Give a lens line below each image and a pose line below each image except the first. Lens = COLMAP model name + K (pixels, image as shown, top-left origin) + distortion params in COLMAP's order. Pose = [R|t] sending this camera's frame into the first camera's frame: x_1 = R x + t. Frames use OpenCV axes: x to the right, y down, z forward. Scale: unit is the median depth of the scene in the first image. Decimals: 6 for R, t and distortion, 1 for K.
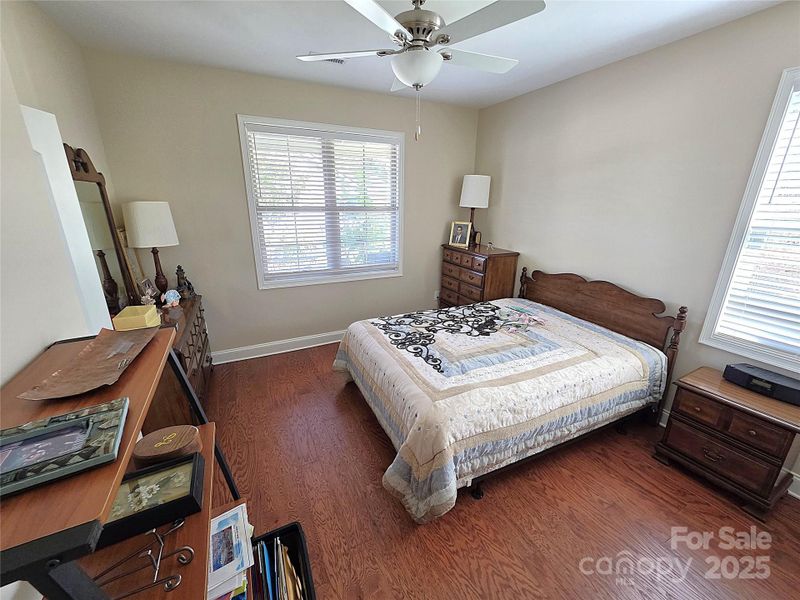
lens RADIAL K [[322.2, 0, 396.0], [0, 322.2, 297.5], [0, 0, 1]] dist [0.002117, -0.000171]
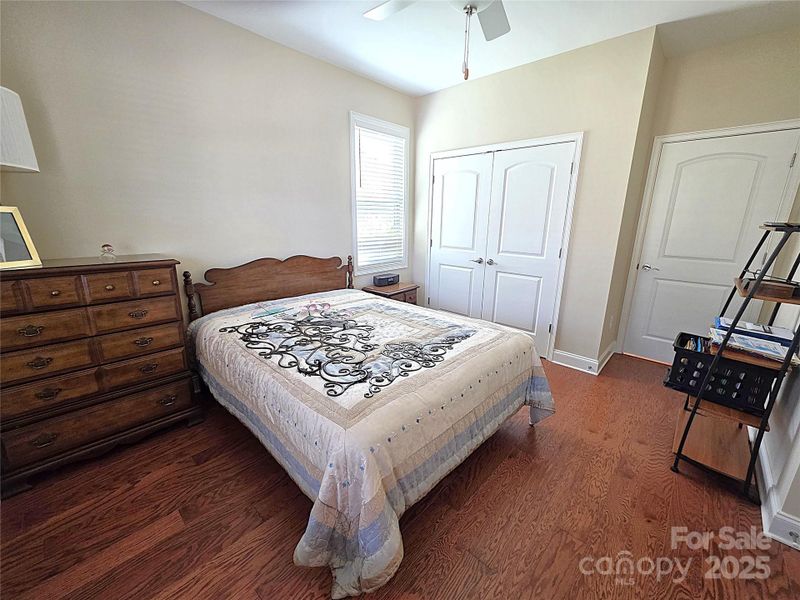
lens RADIAL K [[322.2, 0, 400.6], [0, 322.2, 303.0], [0, 0, 1]] dist [0.002117, -0.000171]
pose [[-0.368805, -0.251449, 0.894850, -0.480186], [0.258792, 0.896872, 0.358676, -0.203056], [-0.892754, 0.363861, -0.265698, 1.024881]]
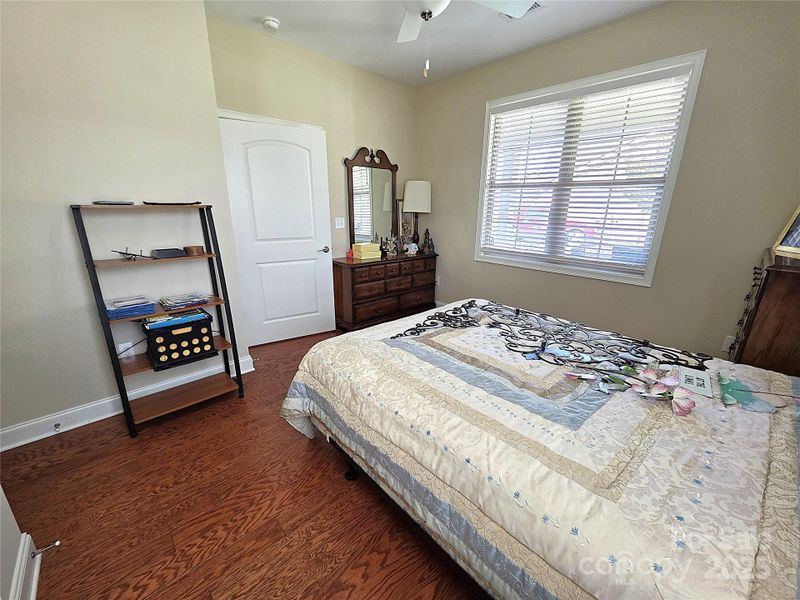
lens RADIAL K [[322.2, 0, 403.0], [0, 322.2, 300.0], [0, 0, 1]] dist [0.002117, -0.000171]
pose [[0.319777, 0.265558, -0.909517, 0.669299], [-0.285568, 0.942296, 0.174726, -0.023443], [0.903434, 0.203855, 0.377160, 0.482610]]
